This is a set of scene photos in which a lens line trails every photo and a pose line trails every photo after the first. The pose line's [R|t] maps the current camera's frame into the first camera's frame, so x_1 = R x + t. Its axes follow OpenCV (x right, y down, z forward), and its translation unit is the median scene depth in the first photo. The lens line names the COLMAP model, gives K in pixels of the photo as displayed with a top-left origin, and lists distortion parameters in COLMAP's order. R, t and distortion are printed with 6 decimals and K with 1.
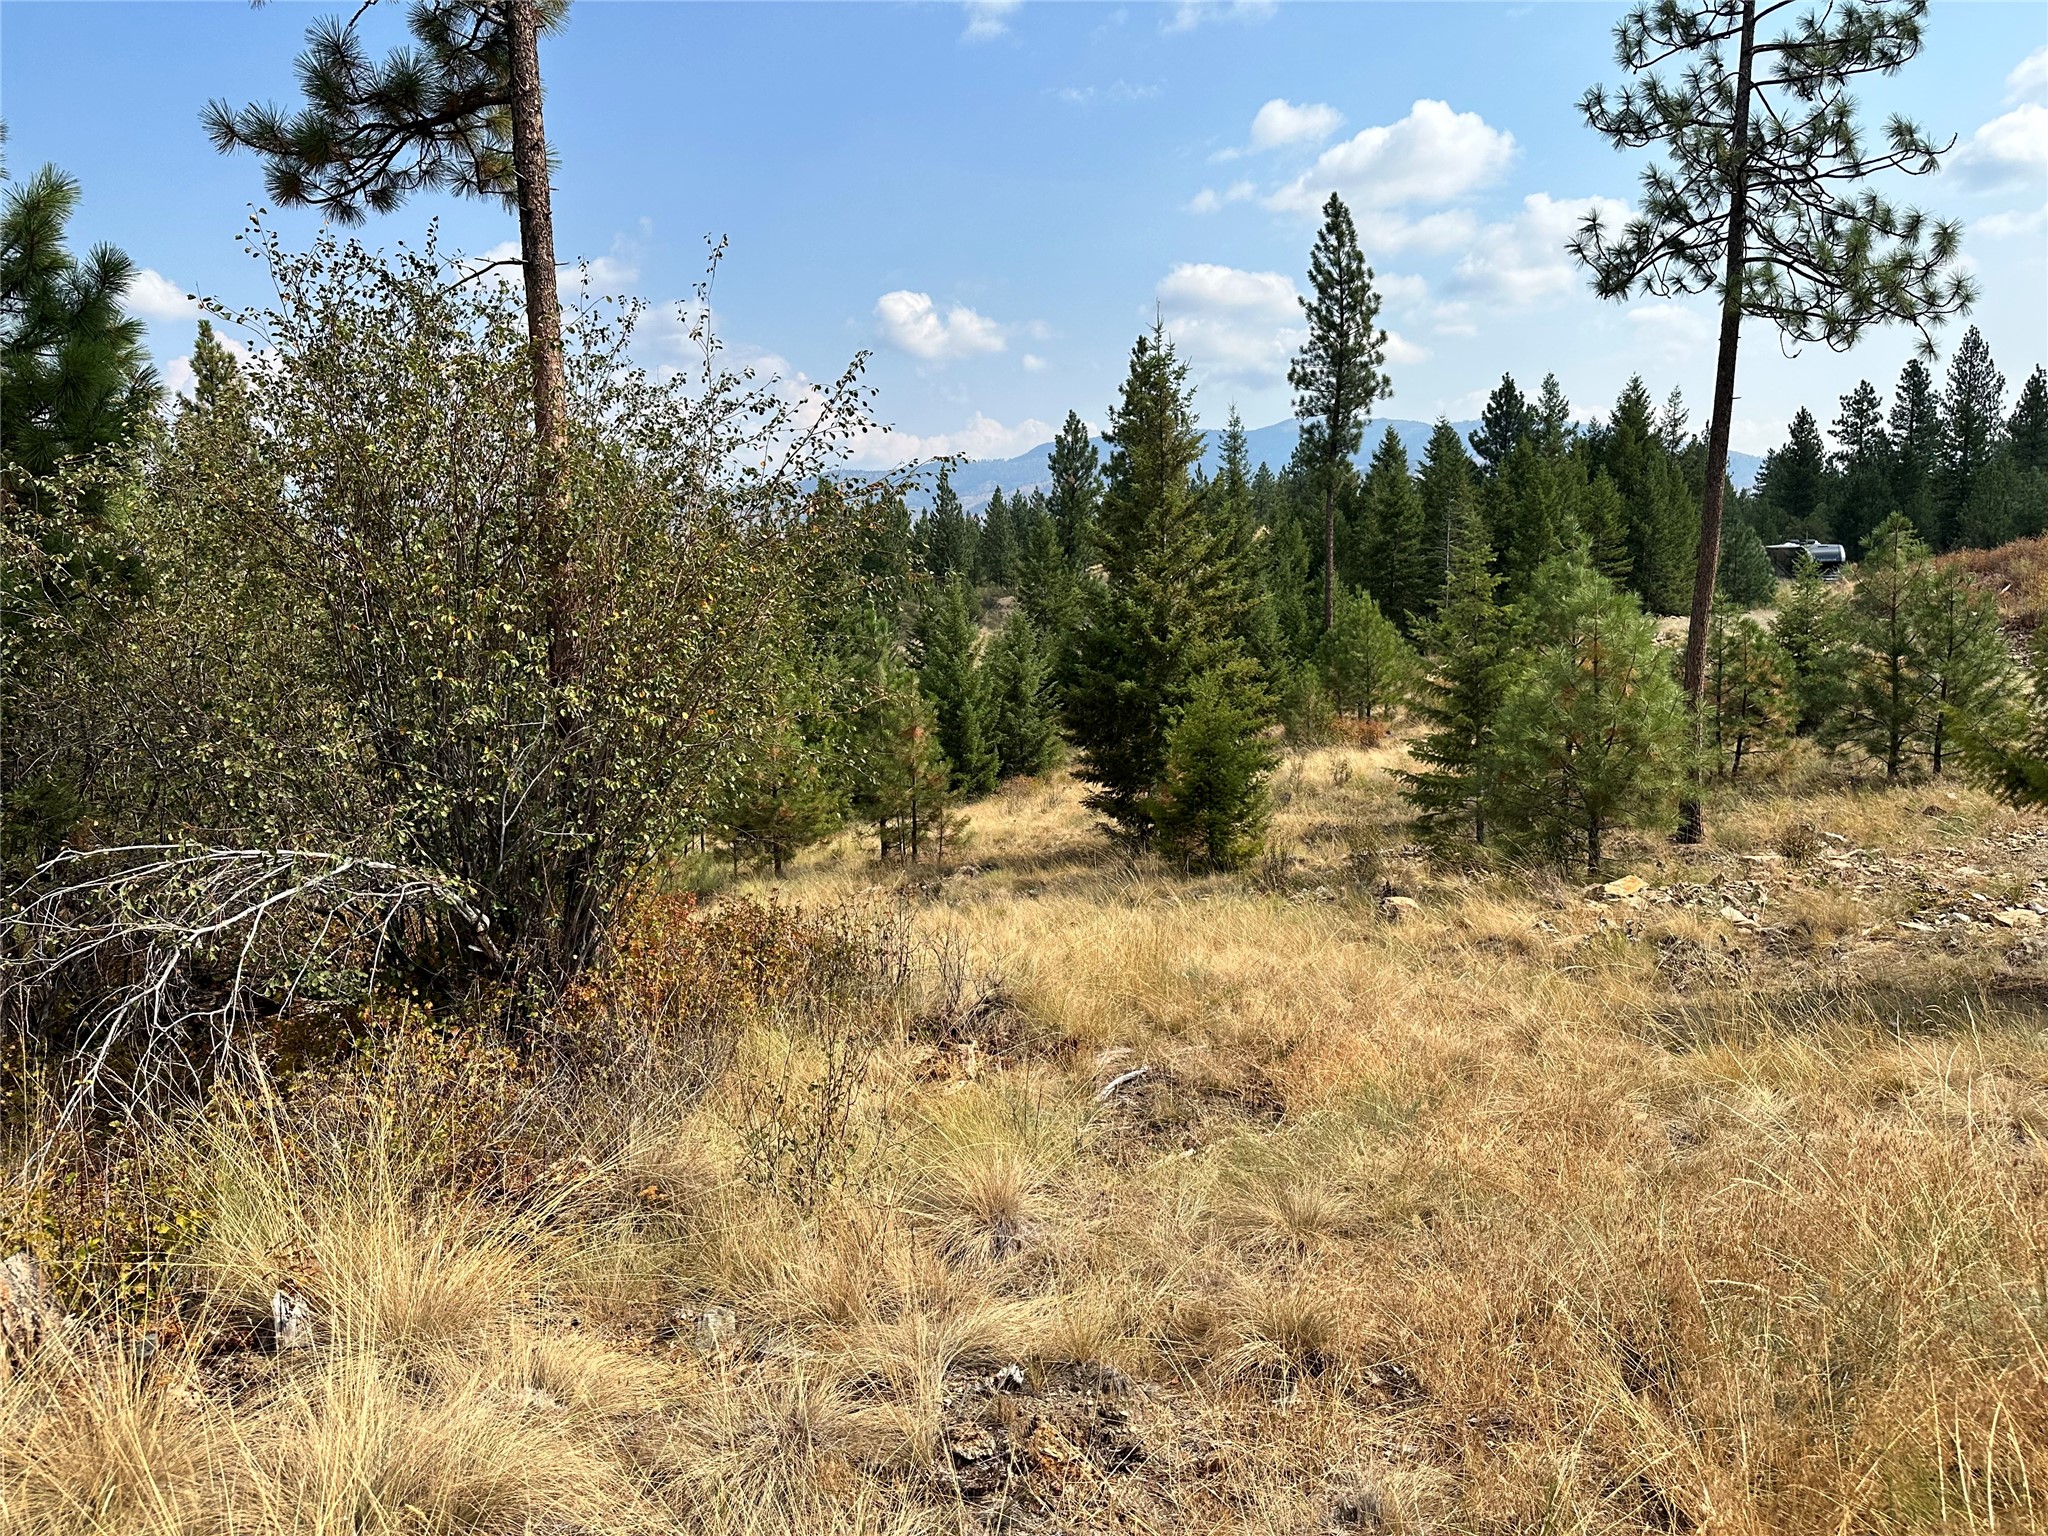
lens RADIAL K [[1423.0, 0, 1009.9], [0, 1423.0, 736.2], [0, 0, 1]] dist [0.007058, -0.000621]
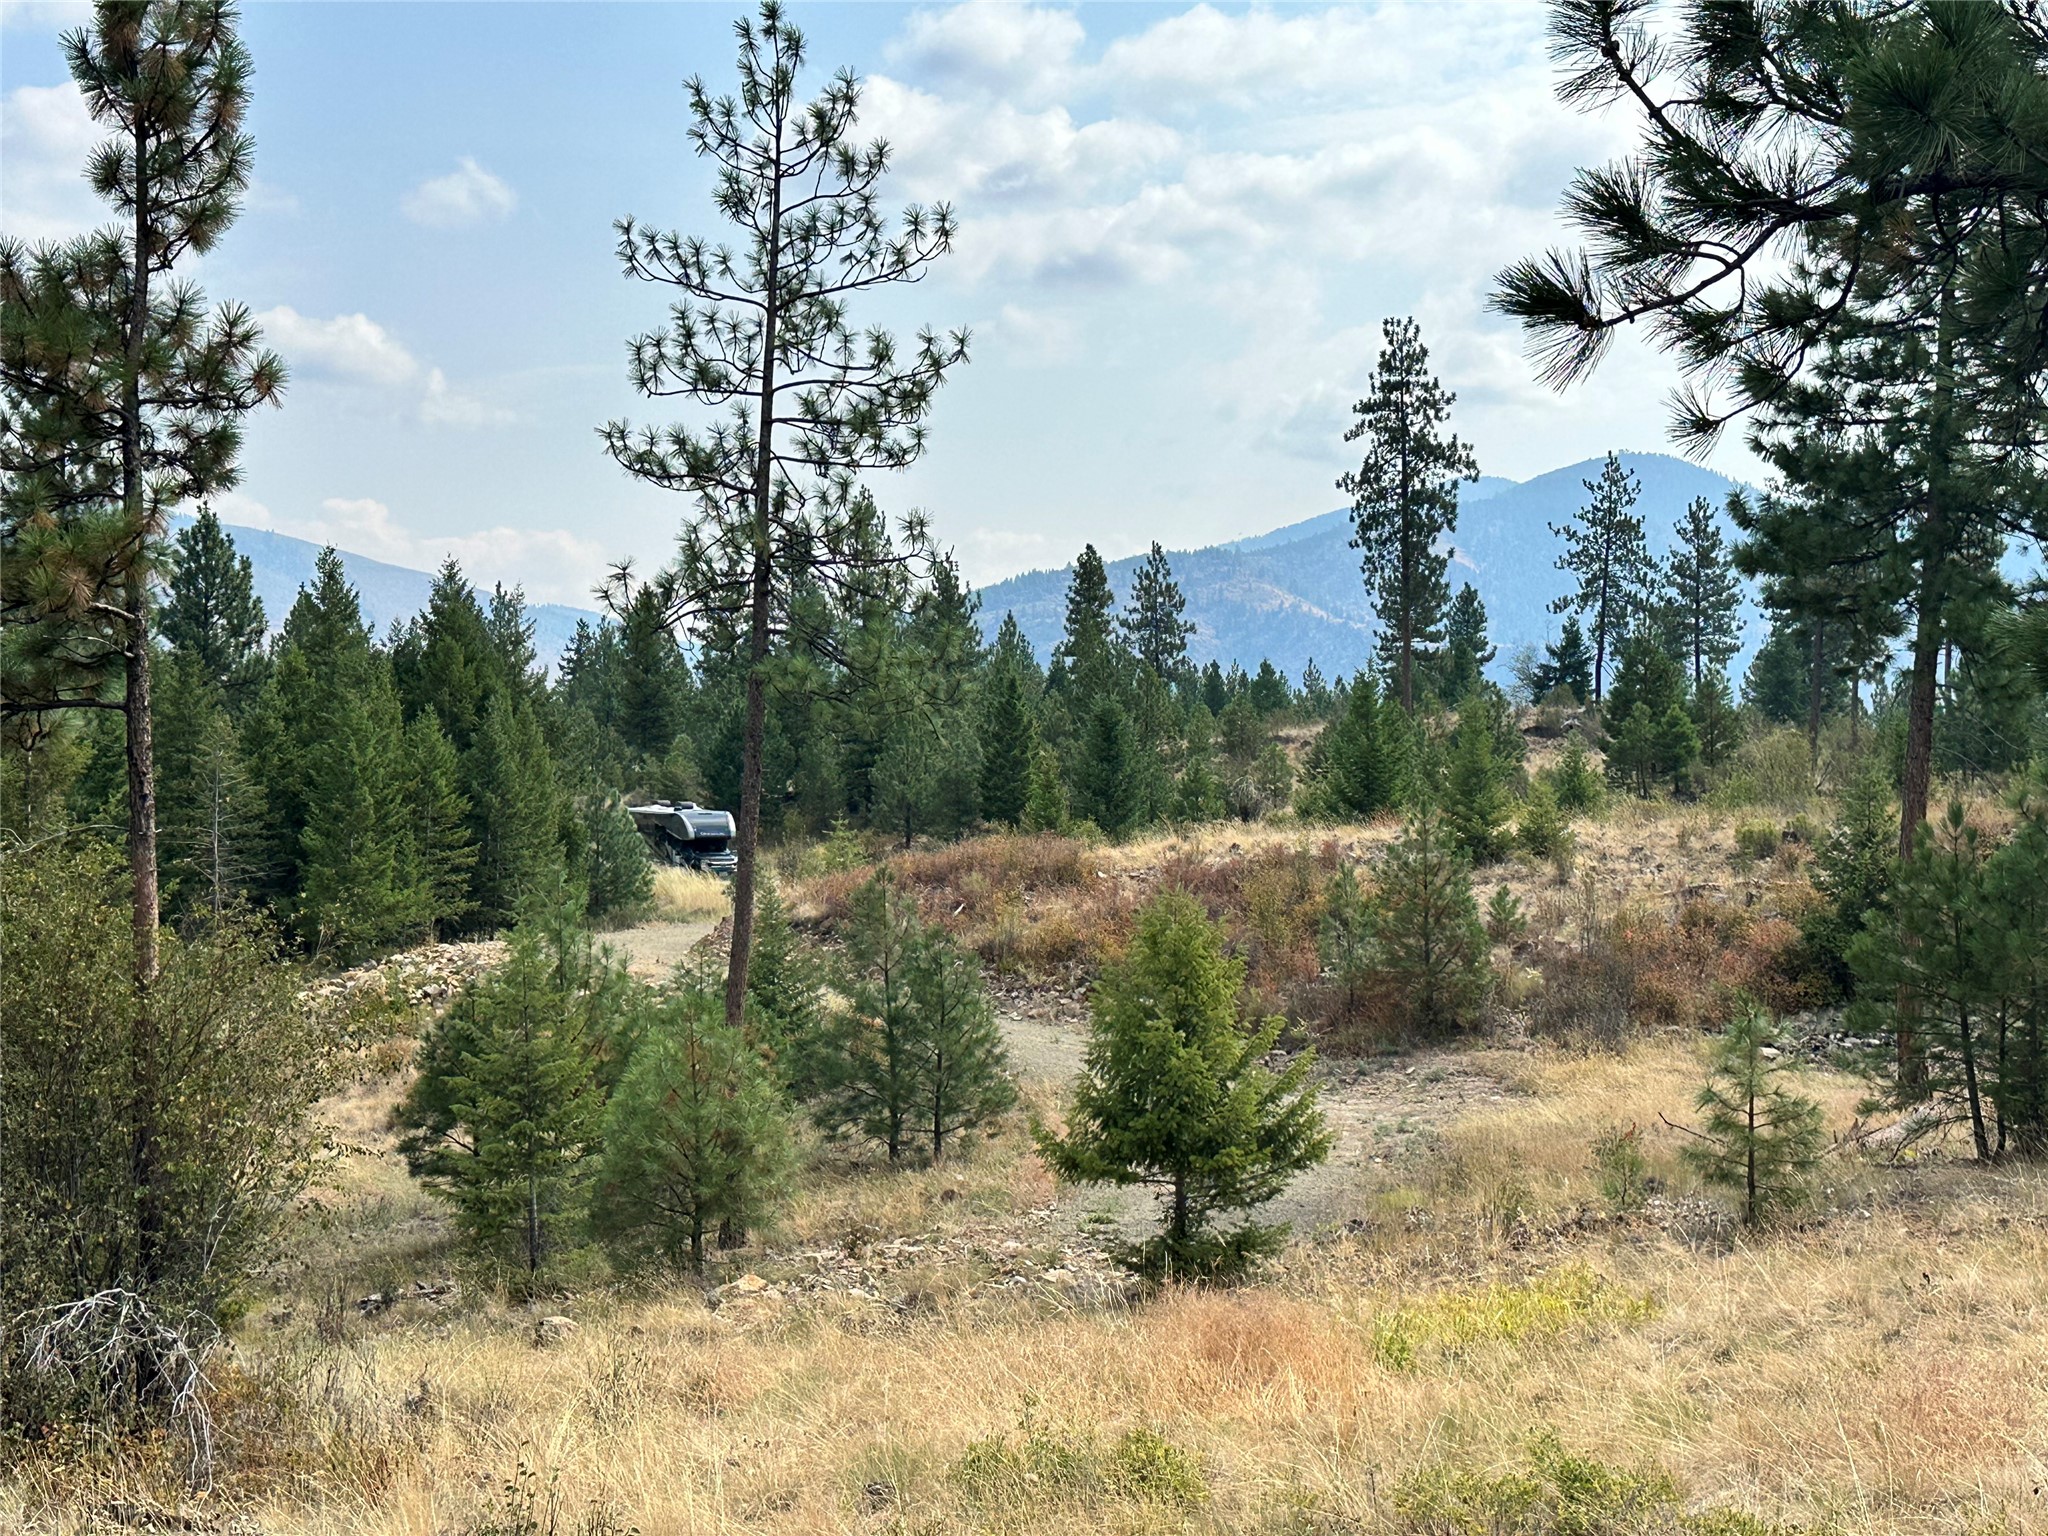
lens RADIAL K [[2807.4, 0, 1027.3], [0, 2807.4, 772.2], [0, 0, 1]] dist [0.037547, 0.000000]
pose [[0.787803, 0.026545, 0.615354, -0.407312], [0.046870, 0.993590, -0.102866, -0.027918], [-0.614141, 0.109880, 0.781510, -0.456018]]
